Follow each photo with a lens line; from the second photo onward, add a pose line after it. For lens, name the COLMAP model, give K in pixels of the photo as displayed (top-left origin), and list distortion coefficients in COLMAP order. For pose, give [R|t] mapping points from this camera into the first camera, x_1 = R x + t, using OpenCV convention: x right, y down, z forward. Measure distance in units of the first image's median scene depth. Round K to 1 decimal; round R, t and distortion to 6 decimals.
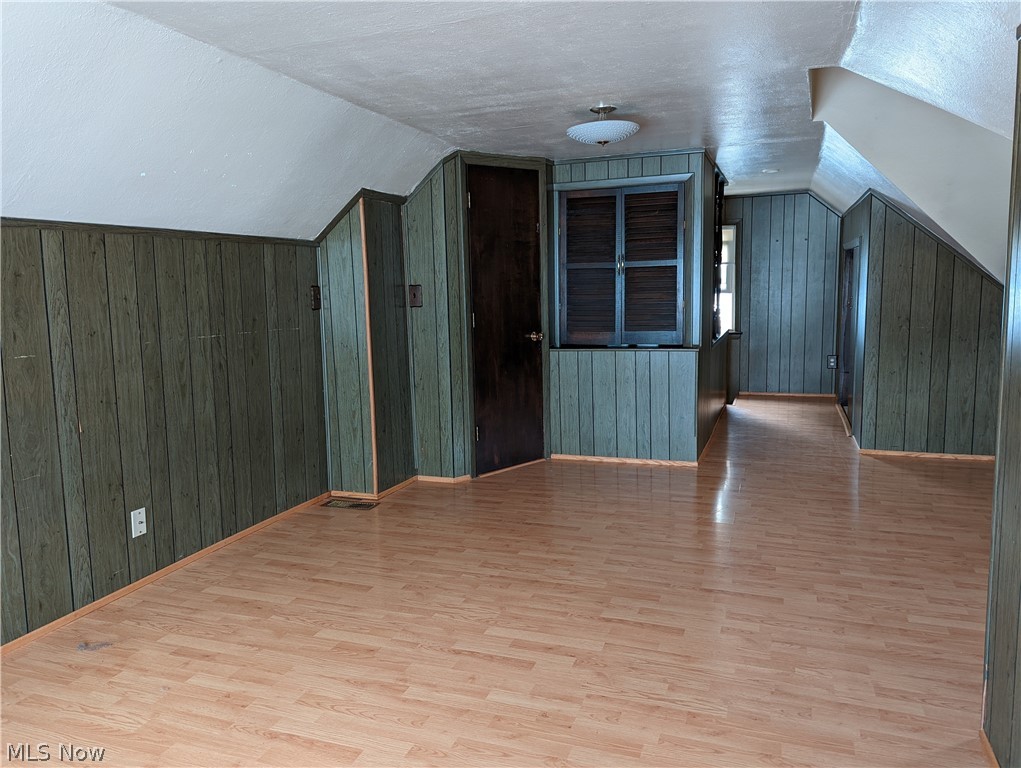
lens RADIAL K [[720.2, 0, 513.4], [0, 720.2, 375.7], [0, 0, 1]] dist [0.070276, -0.061483]
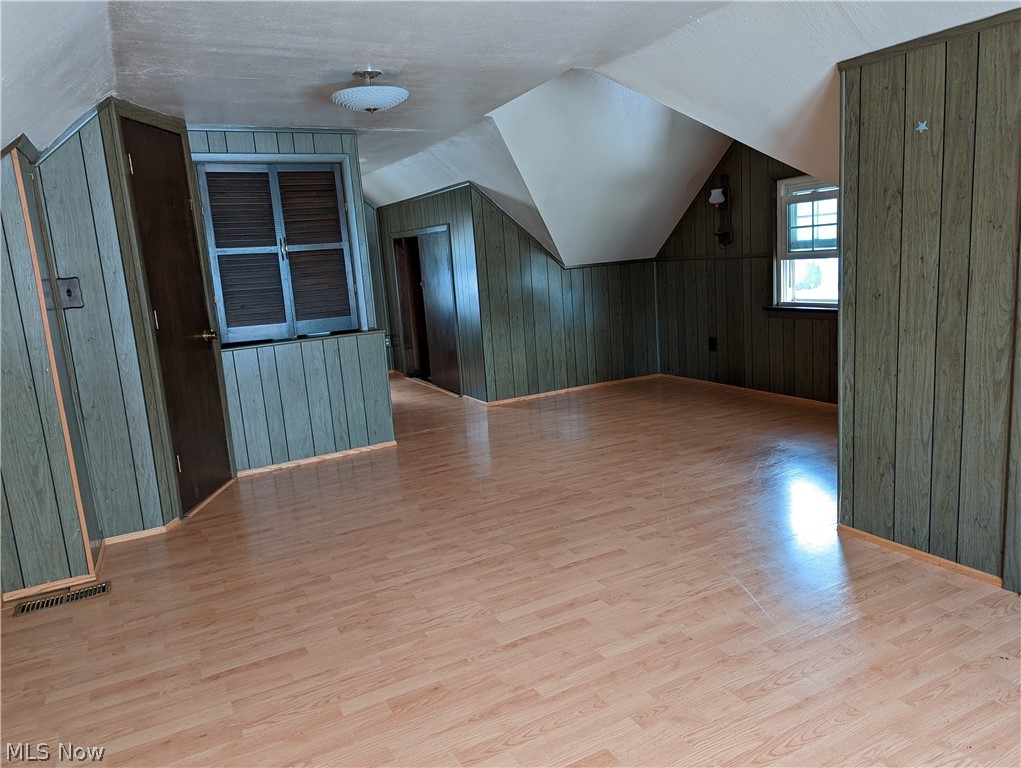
lens RADIAL K [[720.2, 0, 513.4], [0, 720.2, 375.7], [0, 0, 1]] dist [0.070276, -0.061483]
pose [[0.672932, -0.146430, 0.725067, -0.455064], [0.150677, 0.986794, 0.059444, -0.007835], [-0.724196, 0.069249, 0.686109, 0.224645]]
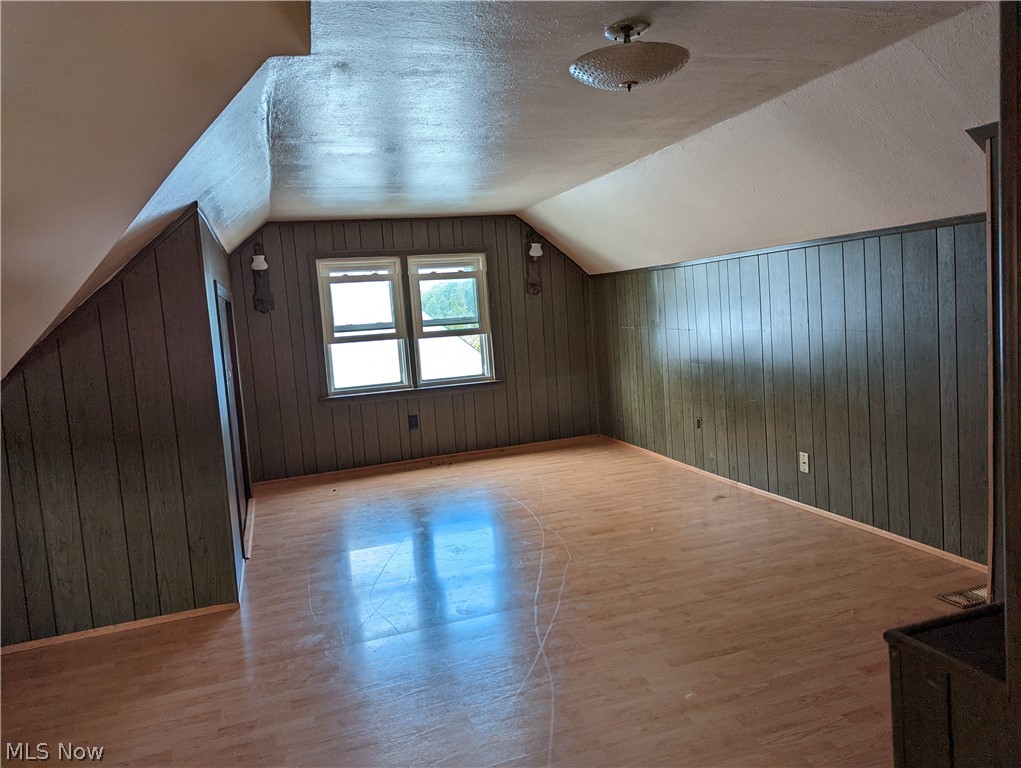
lens RADIAL K [[720.2, 0, 513.4], [0, 720.2, 375.7], [0, 0, 1]] dist [0.070276, -0.061483]
pose [[-0.774131, 0.134543, -0.618562, 0.577864], [0.004687, 0.978344, 0.206933, -0.191712], [0.633008, 0.157294, -0.757997, 1.347558]]
